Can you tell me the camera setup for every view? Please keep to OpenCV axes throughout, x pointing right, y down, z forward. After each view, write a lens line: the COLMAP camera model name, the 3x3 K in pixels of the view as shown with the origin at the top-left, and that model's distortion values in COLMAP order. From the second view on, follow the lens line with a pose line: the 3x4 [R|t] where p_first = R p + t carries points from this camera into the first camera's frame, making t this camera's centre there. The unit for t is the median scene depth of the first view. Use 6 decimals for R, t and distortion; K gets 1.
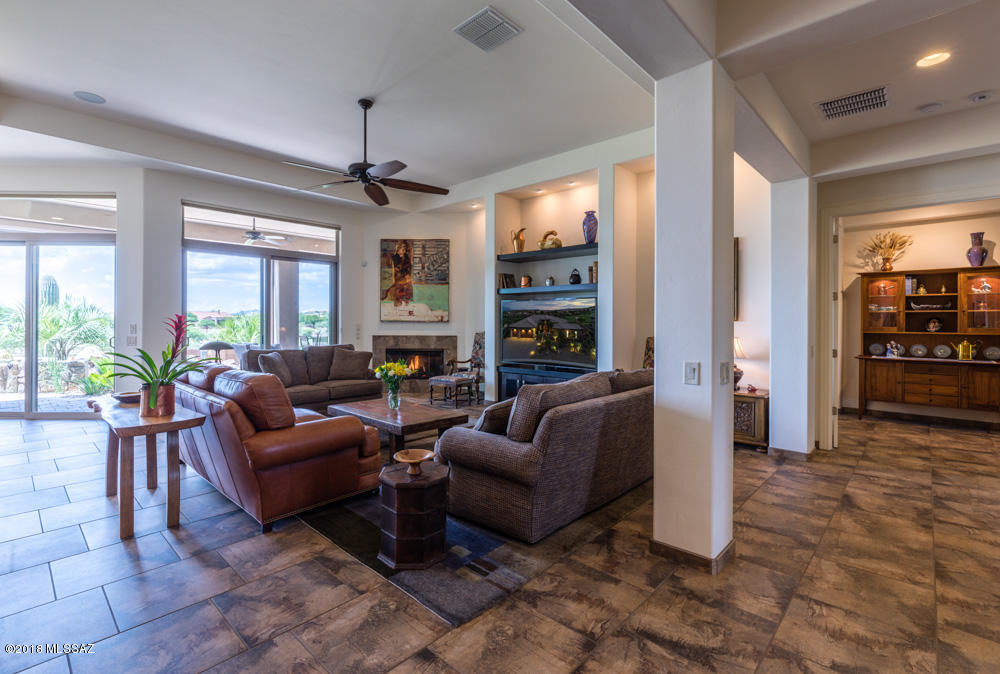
lens RADIAL K [[464.3, 0, 488.8], [0, 464.3, 320.1], [0, 0, 1]] dist [0.002744, 0.000610]
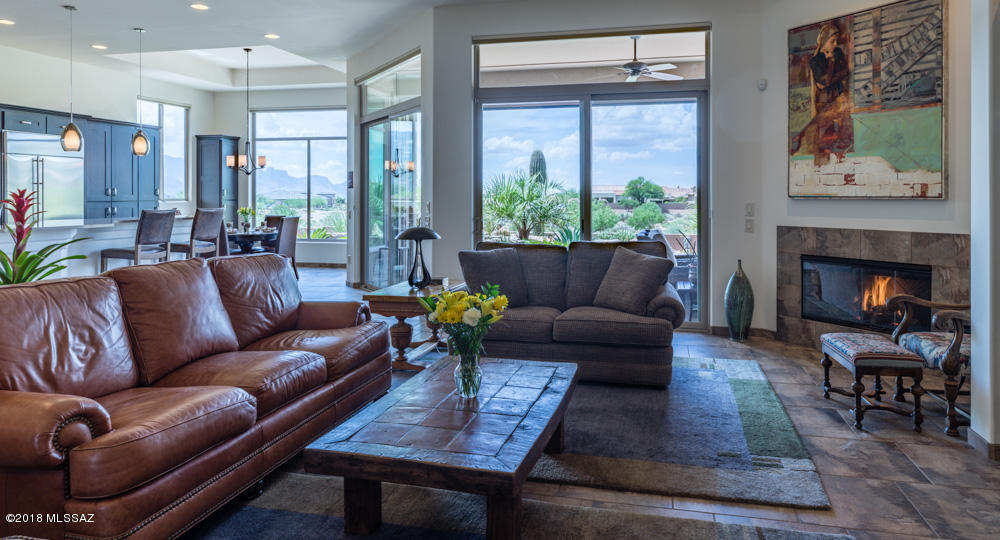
lens RADIAL K [[618.8, 0, 524.4], [0, 618.8, 198.2], [0, 0, 1]] dist [-0.002032, -0.000416]
pose [[0.512513, -0.001948, -0.858677, 0.182844], [0.004849, 0.999988, 0.000626, 0.001298], [0.858666, -0.004484, 0.512516, 0.426759]]
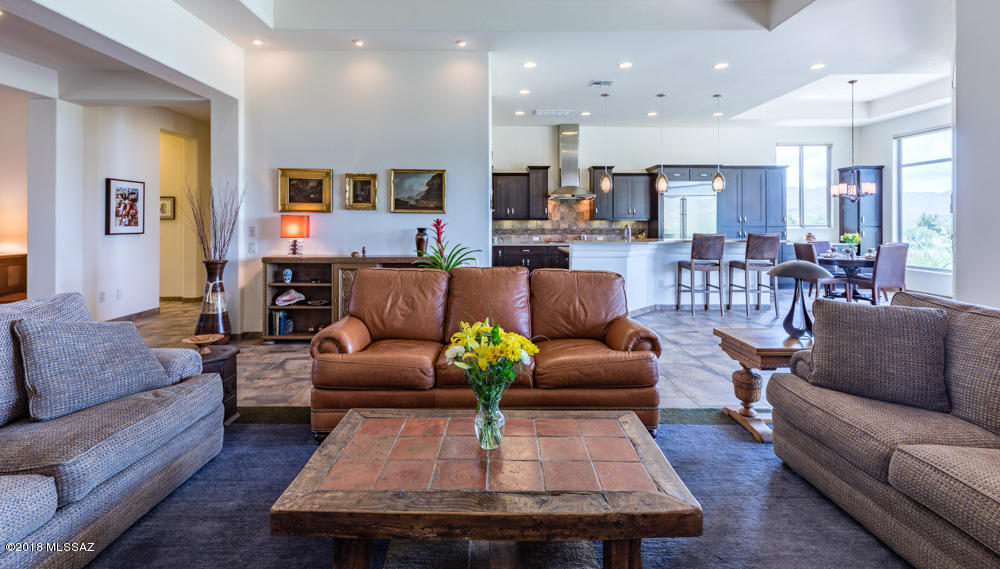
lens RADIAL K [[456.6, 0, 501.1], [0, 456.6, 220.3], [0, 0, 1]] dist [-0.000743, -0.000410]
pose [[-0.715549, -0.008967, -0.698505, 0.027314], [-0.002430, 0.999944, -0.010346, 0.001689], [0.698558, -0.005706, -0.715530, 0.735511]]
